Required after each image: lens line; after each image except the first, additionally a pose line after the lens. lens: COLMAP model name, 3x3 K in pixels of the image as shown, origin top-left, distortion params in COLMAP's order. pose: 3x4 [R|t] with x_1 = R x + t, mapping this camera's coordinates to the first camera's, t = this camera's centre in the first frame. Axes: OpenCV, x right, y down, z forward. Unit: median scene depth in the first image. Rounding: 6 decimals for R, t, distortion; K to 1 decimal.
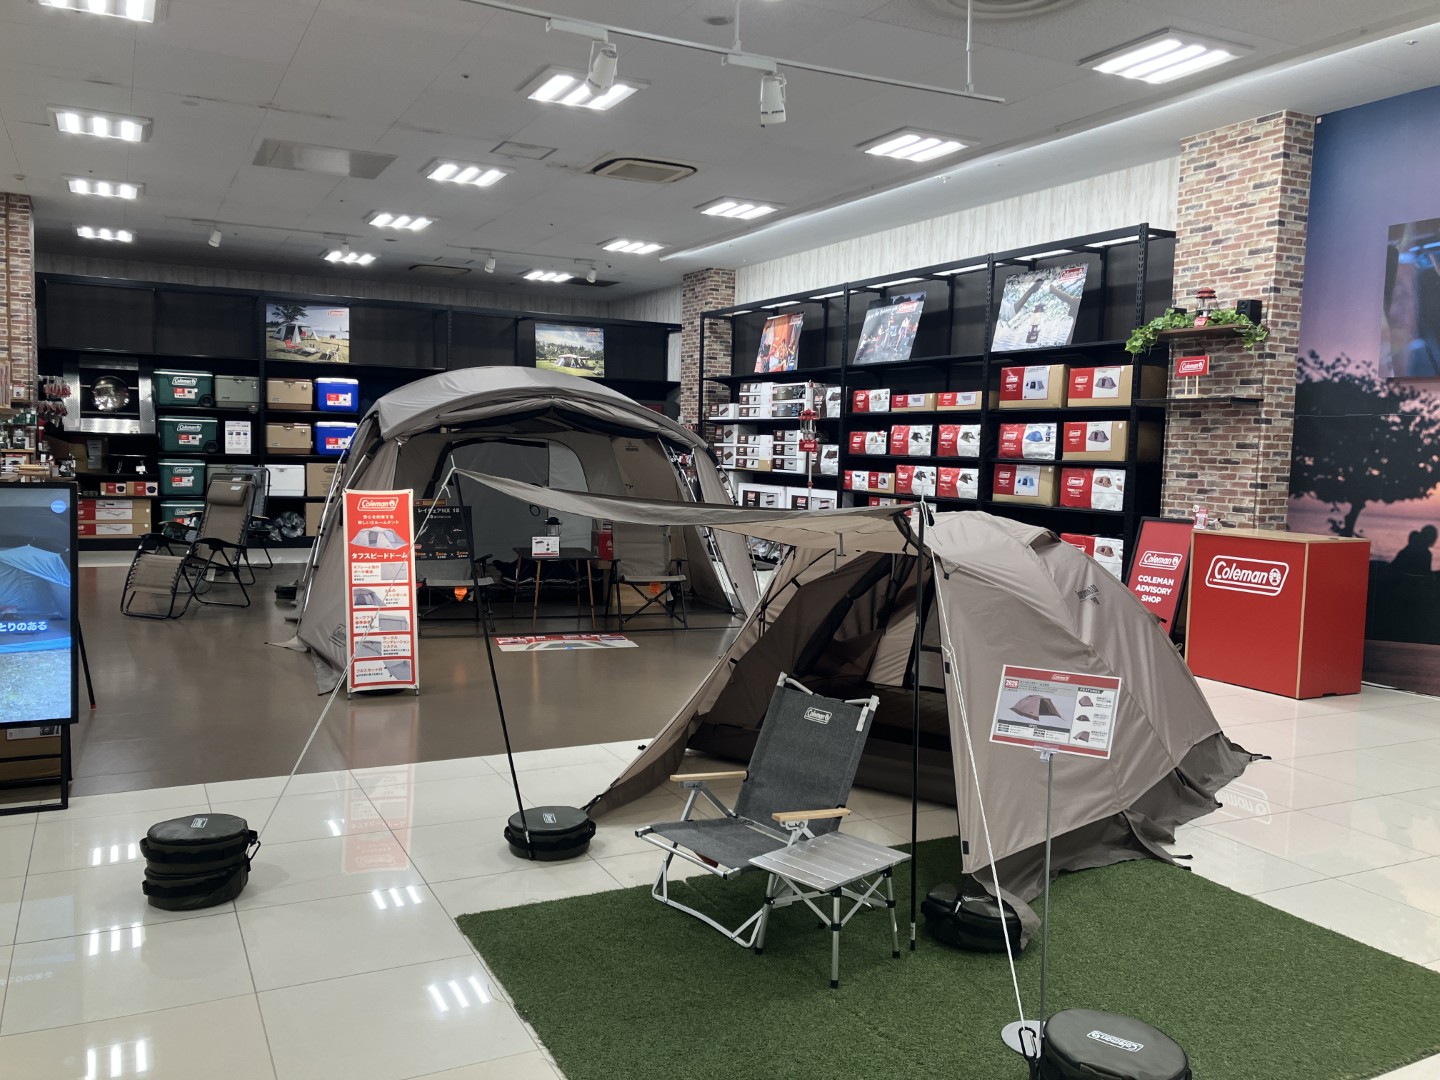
lens RADIAL K [[1190.5, 0, 715.6], [0, 1190.5, 540.5], [0, 0, 1]] dist [0.050307, -0.002469]
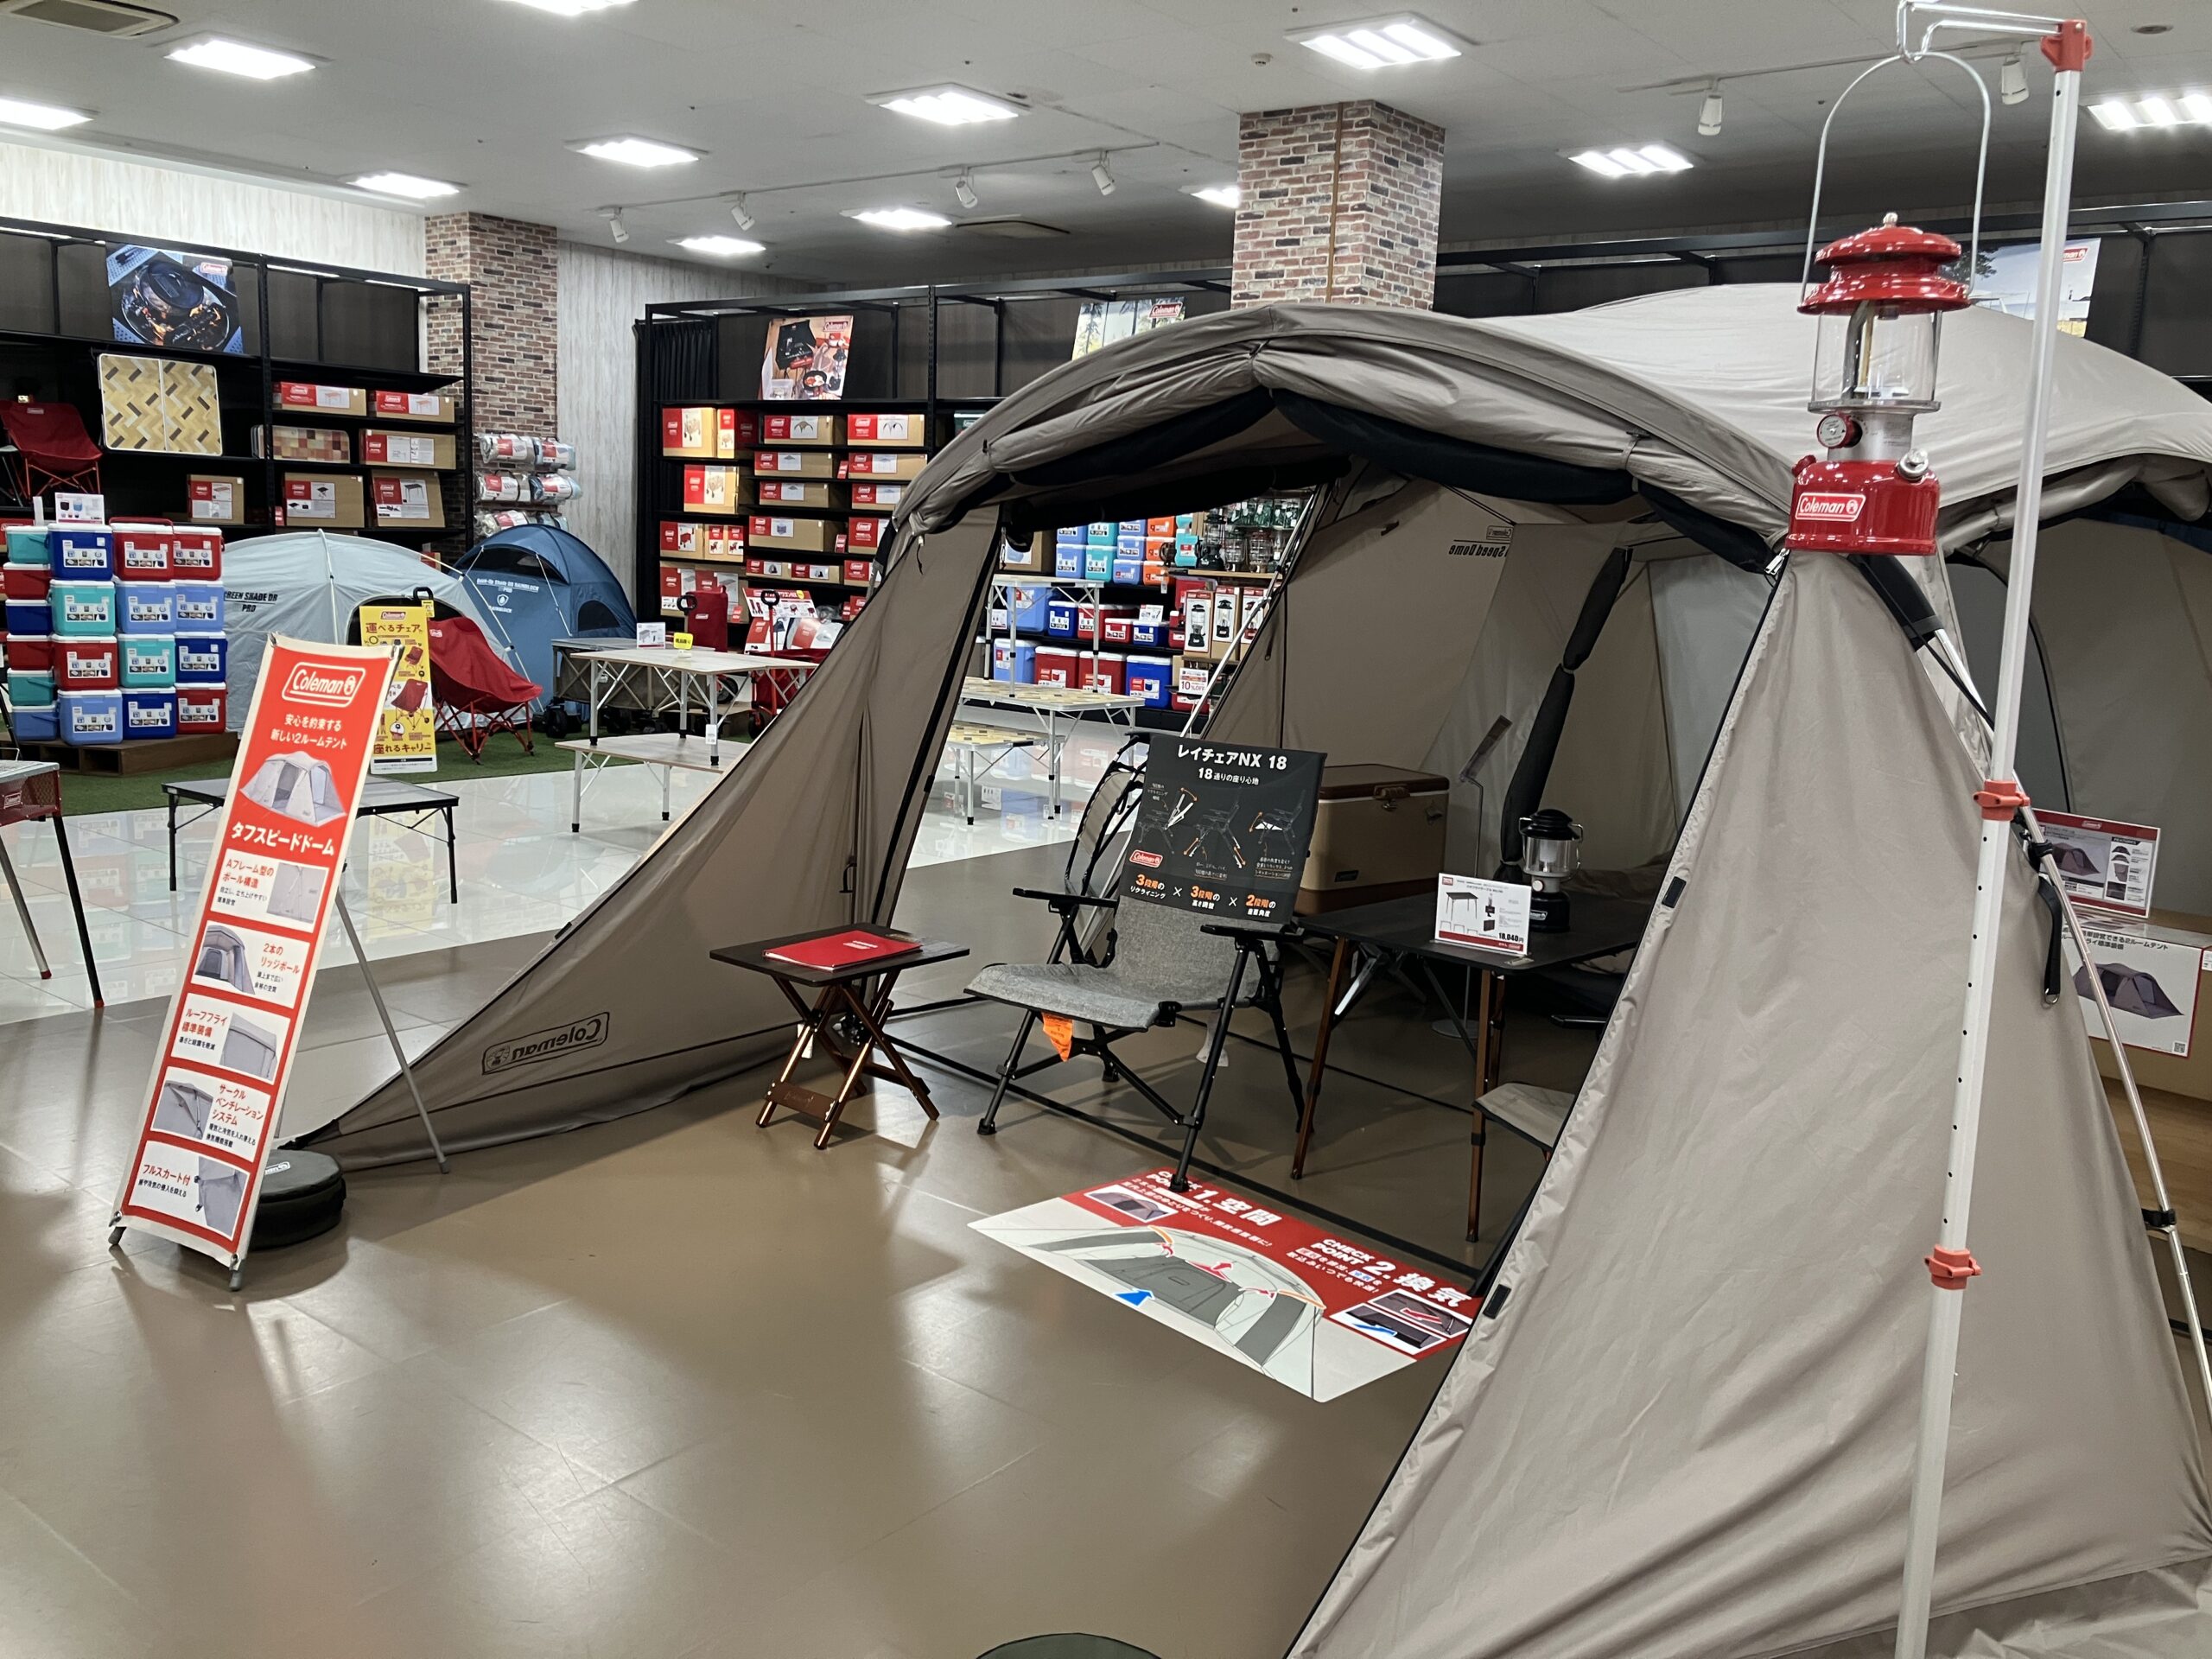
lens RADIAL K [[1828.8, 0, 1106.9], [0, 1828.8, 808.8], [0, 0, 1]] dist [0.050307, -0.002469]
pose [[0.411150, 0.128752, -0.902429, 0.172013], [-0.103823, 0.990147, 0.093965, -0.042536], [0.905636, 0.055059, 0.420467, 0.621785]]
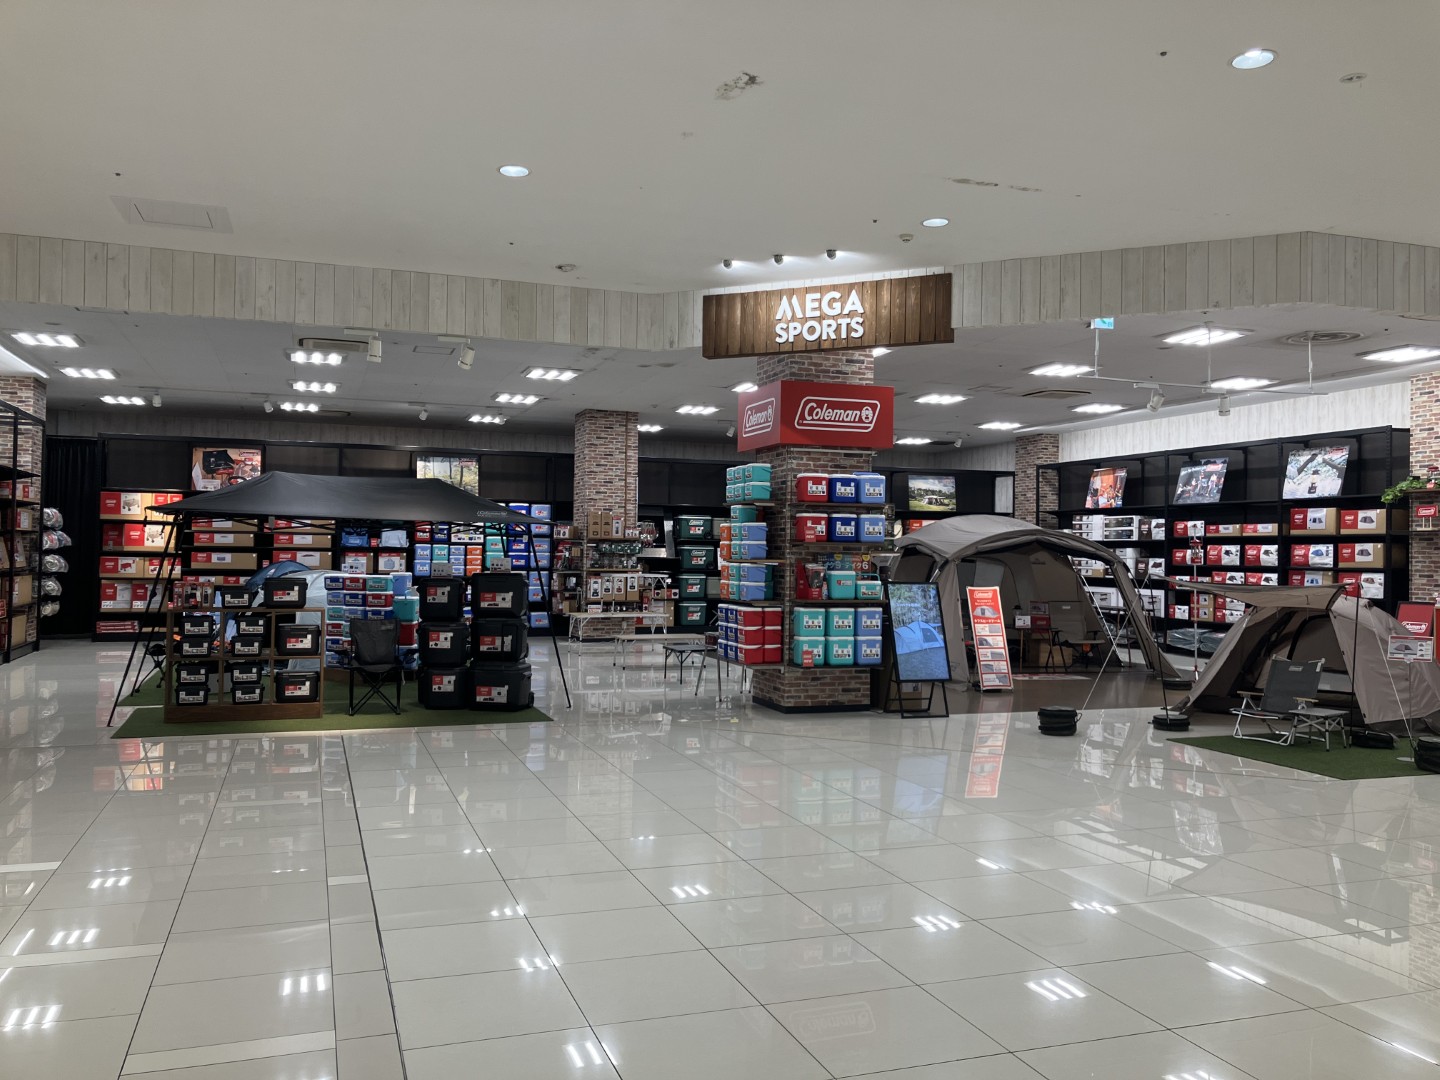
lens RADIAL K [[1190.5, 0, 733.1], [0, 1190.5, 541.5], [0, 0, 1]] dist [0.050307, -0.002469]
pose [[0.992554, -0.015052, -0.120875, -0.285087], [0.003982, 0.995815, -0.091307, 0.037613], [0.121744, 0.090146, 0.988460, -0.619960]]
